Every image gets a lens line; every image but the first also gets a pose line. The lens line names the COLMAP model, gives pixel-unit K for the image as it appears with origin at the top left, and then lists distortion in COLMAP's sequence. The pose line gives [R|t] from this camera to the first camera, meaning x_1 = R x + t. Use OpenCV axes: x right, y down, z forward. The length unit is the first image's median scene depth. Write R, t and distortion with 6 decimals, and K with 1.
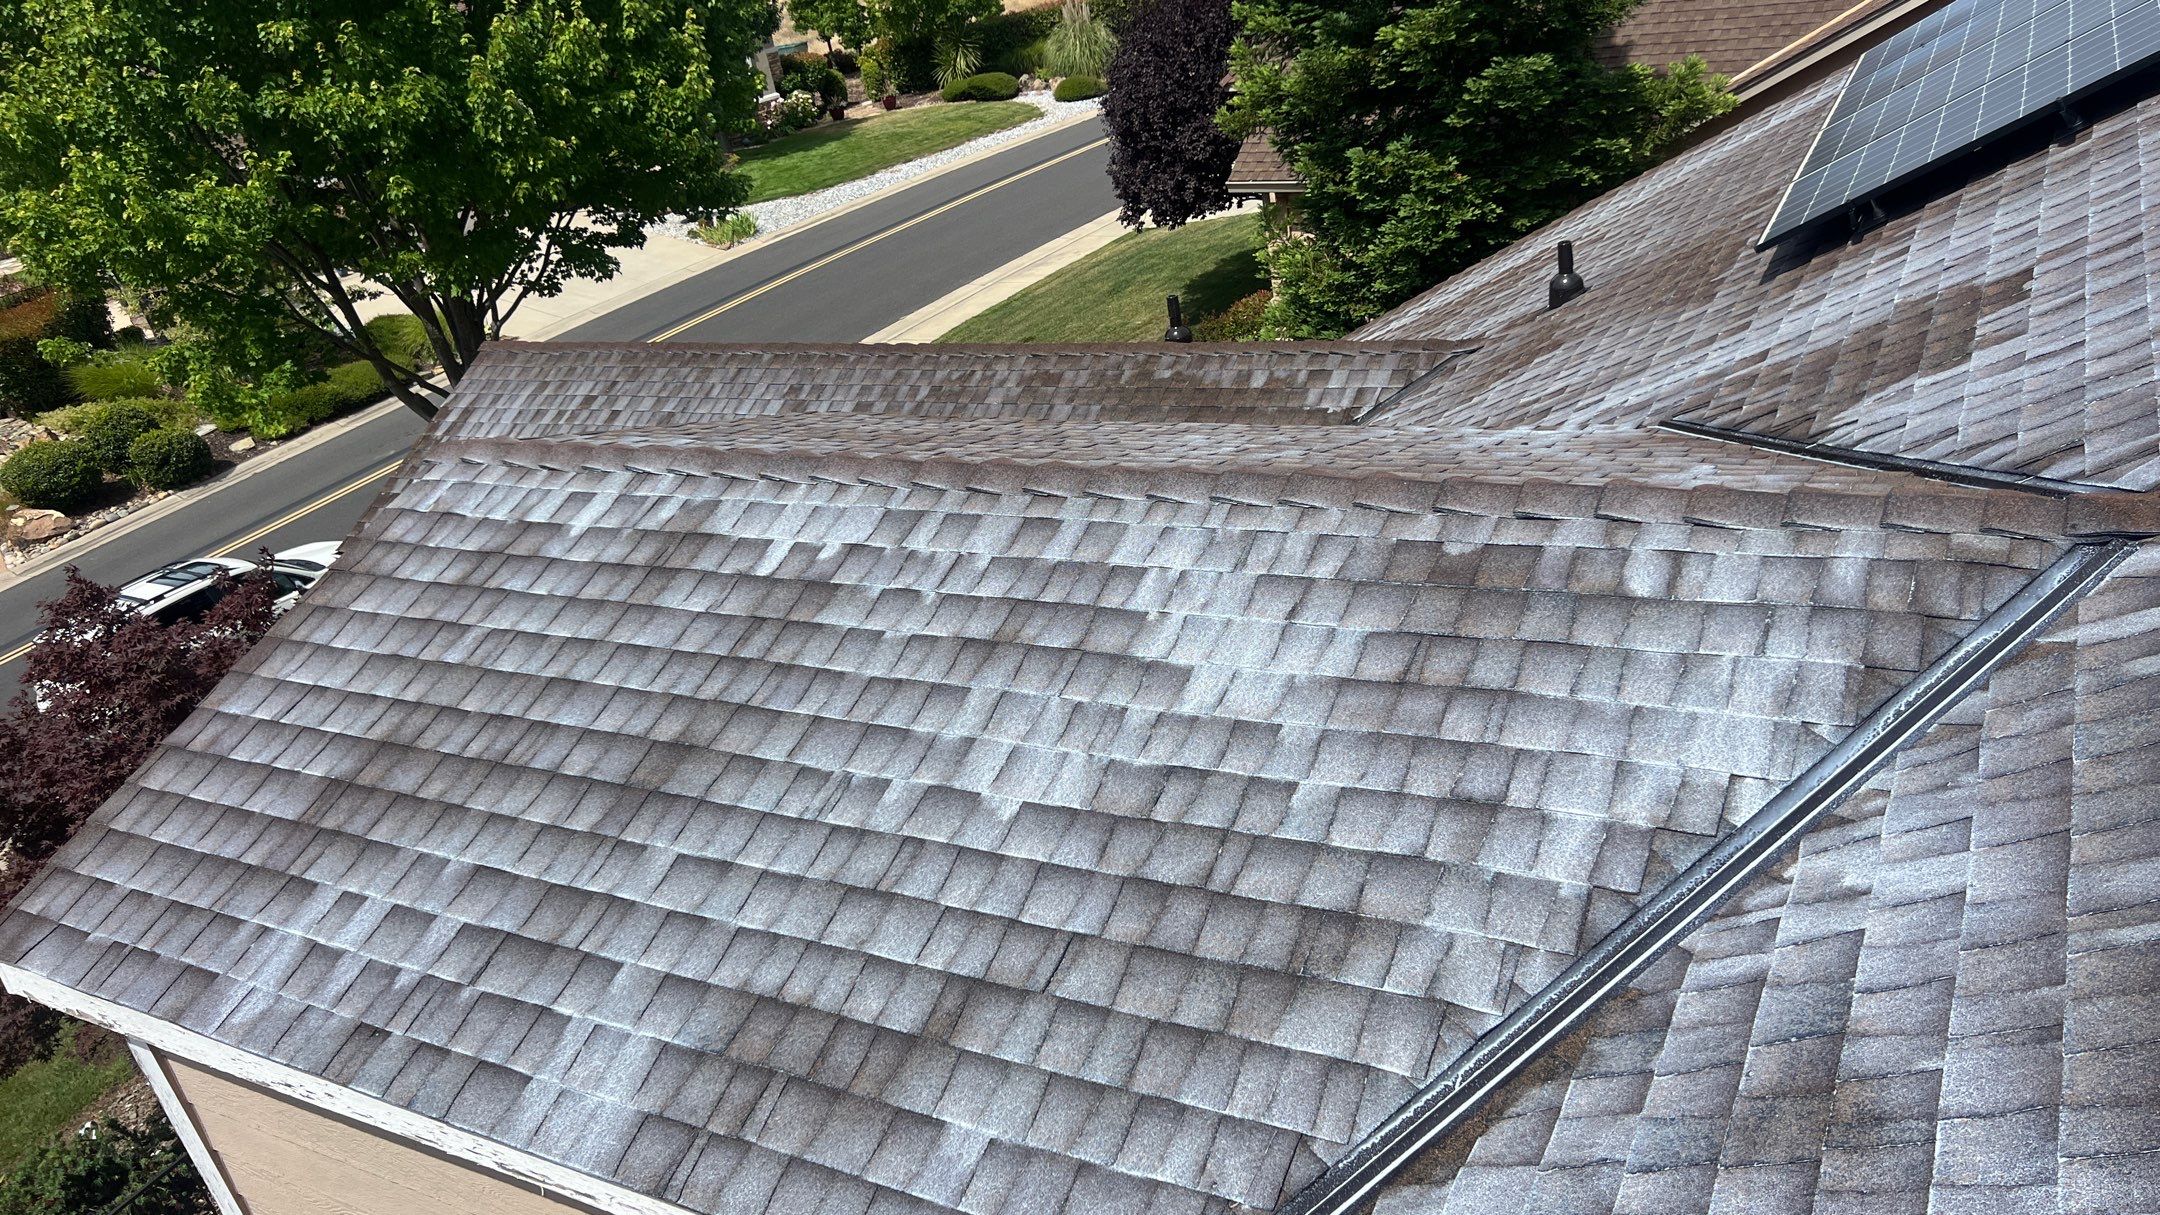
lens RADIAL K [[1631.9, 0, 1093.3], [0, 1631.9, 595.6], [0, 0, 1]] dist [0.065706, -0.083266]
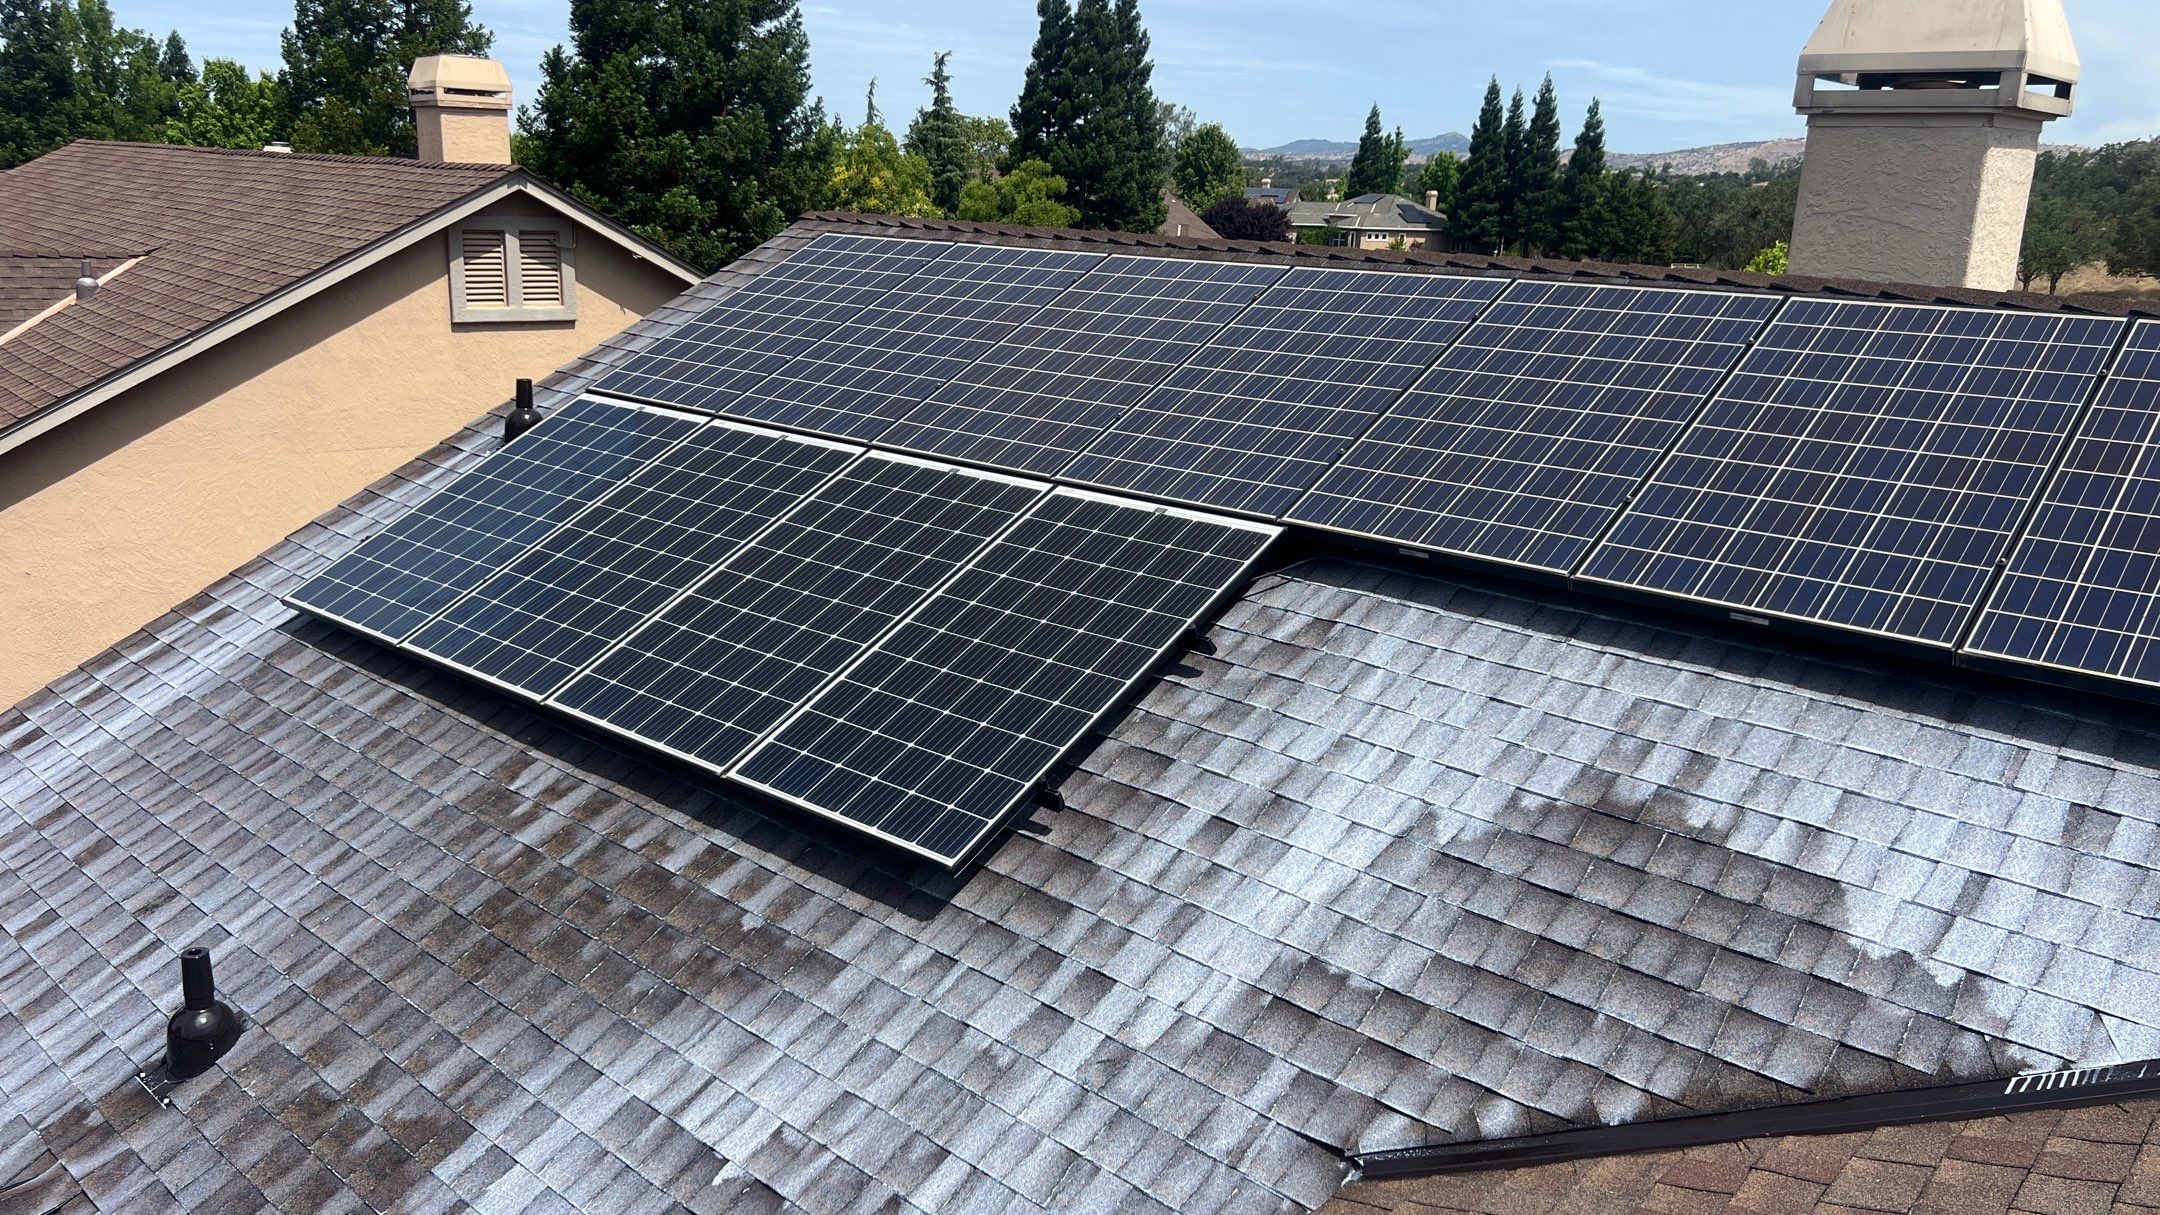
lens RADIAL K [[1631.9, 0, 1091.7], [0, 1631.9, 589.2], [0, 0, 1]] dist [0.065706, -0.083266]
pose [[0.223285, -0.057604, 0.973050, -0.100477], [0.349008, 0.936796, -0.024629, -0.124399], [-0.910130, 0.345101, 0.229277, 0.333903]]
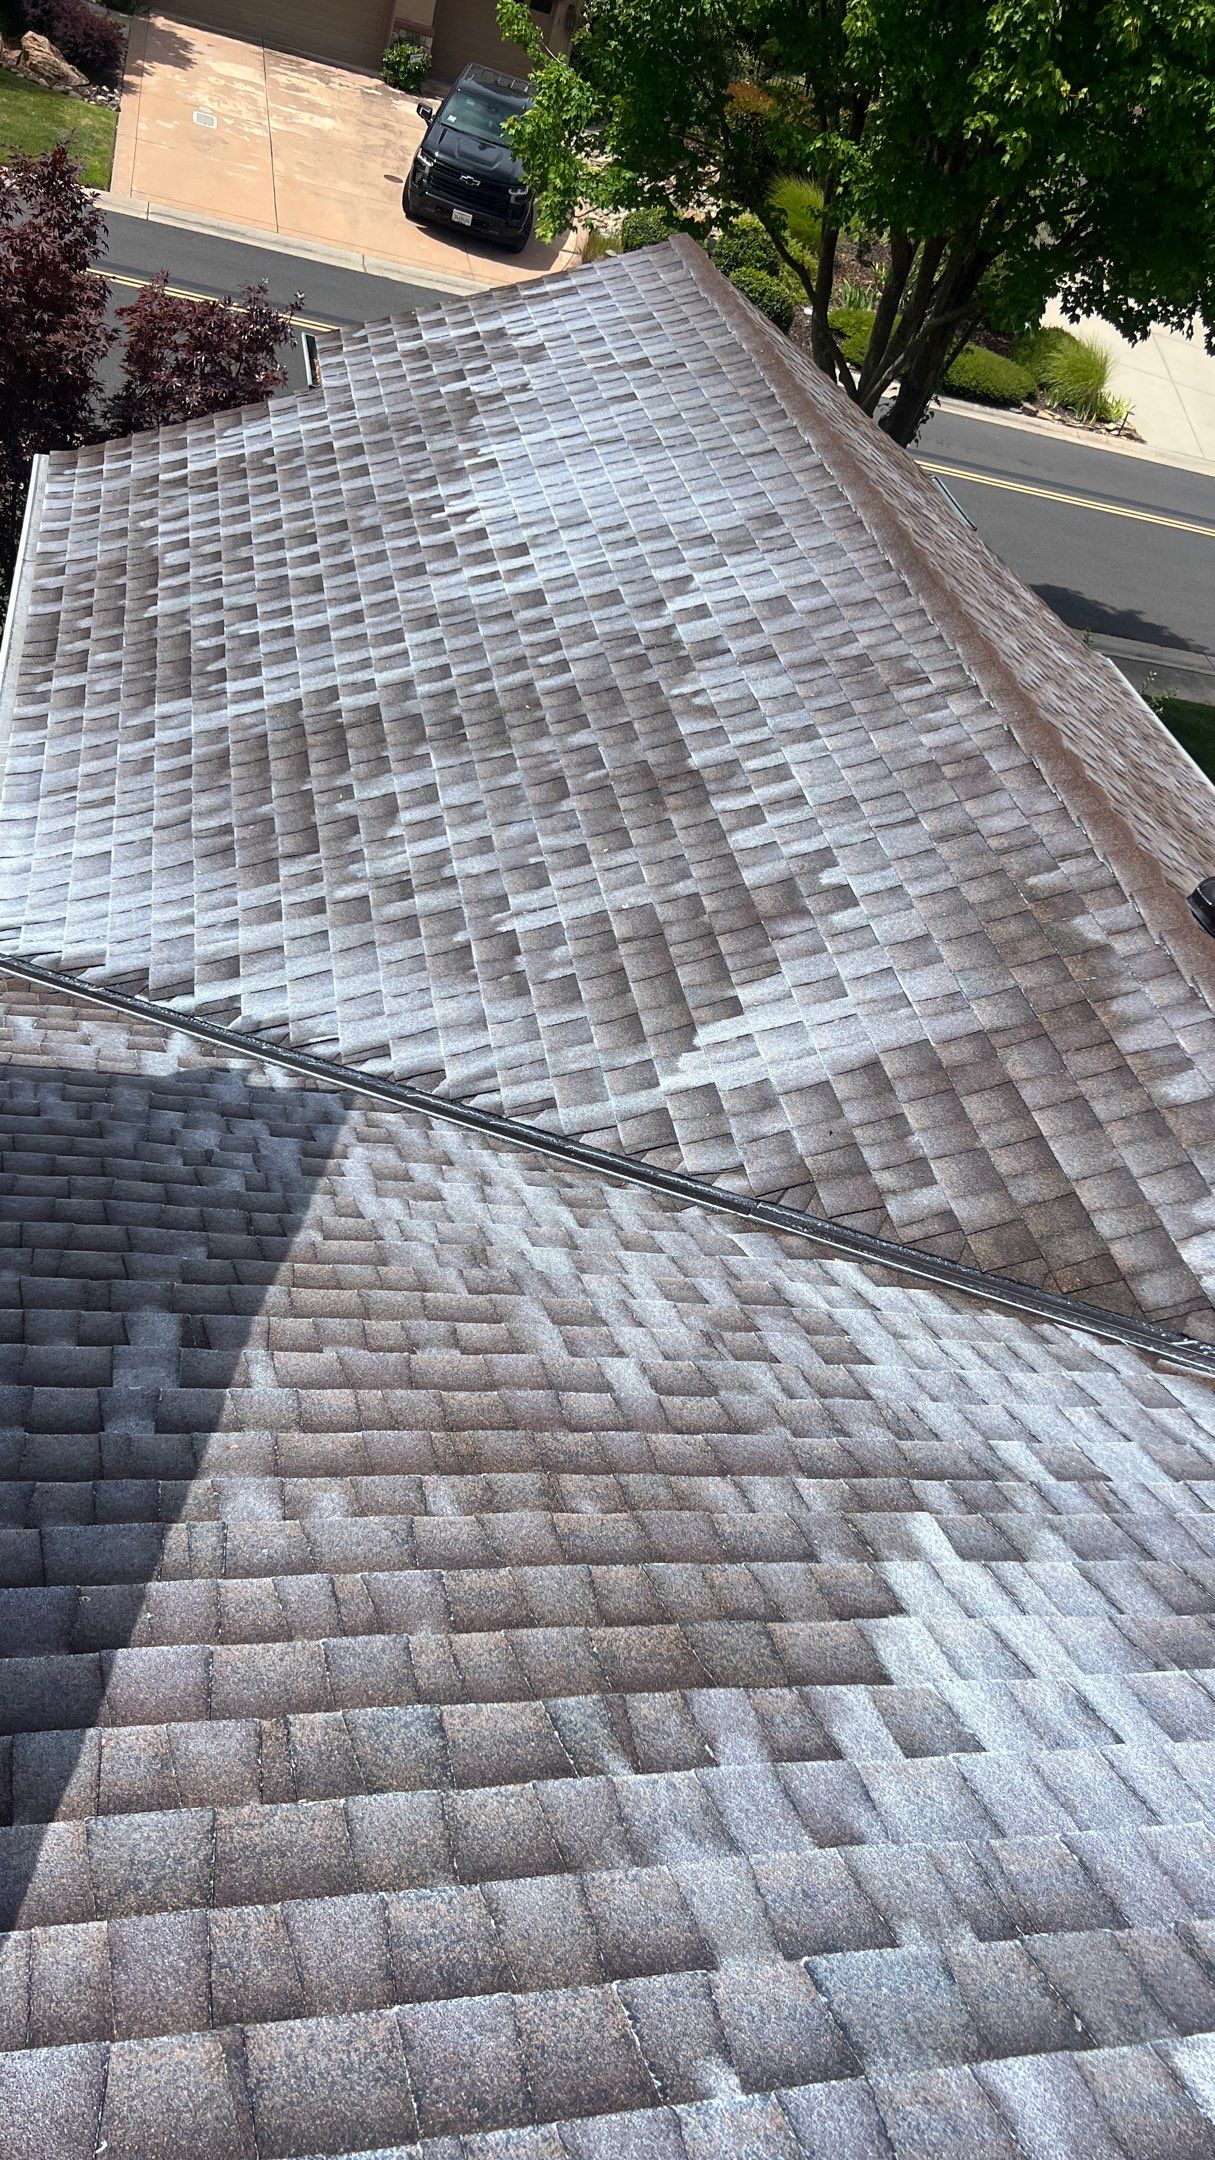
lens RADIAL K [[1631.9, 0, 602.3], [0, 1631.9, 1093.1], [0, 0, 1]] dist [0.065706, -0.083266]
pose [[0.565236, 0.743259, -0.357874, 0.112372], [-0.653553, 0.668192, 0.355512, -0.122307], [0.503366, 0.032941, 0.863445, 0.360857]]
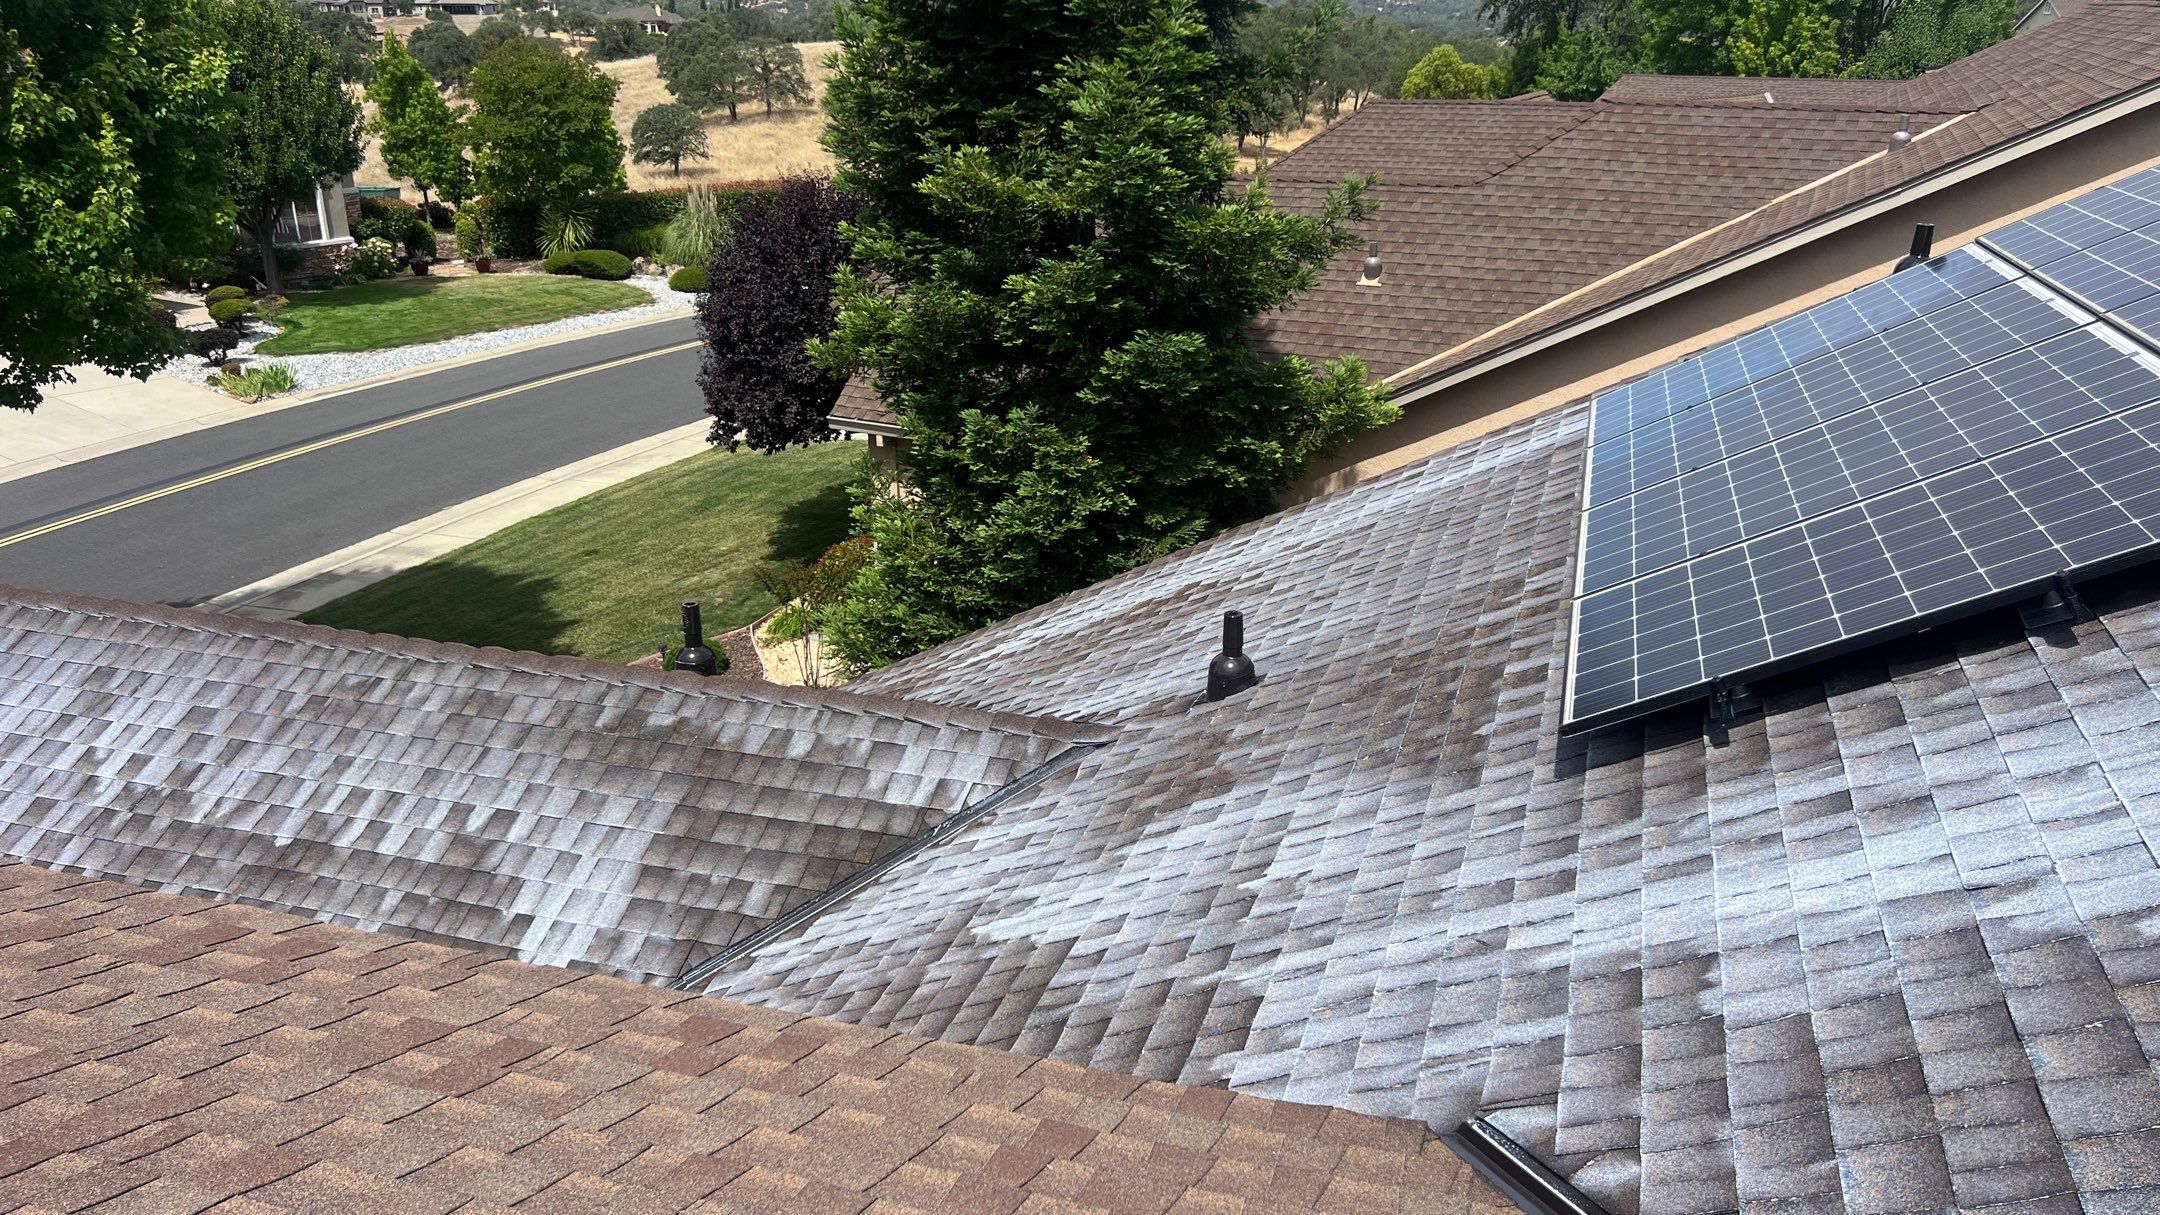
lens RADIAL K [[1631.9, 0, 1101.6], [0, 1631.9, 616.2], [0, 0, 1]] dist [0.065706, -0.083266]
pose [[0.967189, 0.092502, 0.236621, 0.037232], [-0.065489, 0.990661, -0.119591, -0.073928], [-0.245473, 0.100171, 0.964214, 0.194978]]
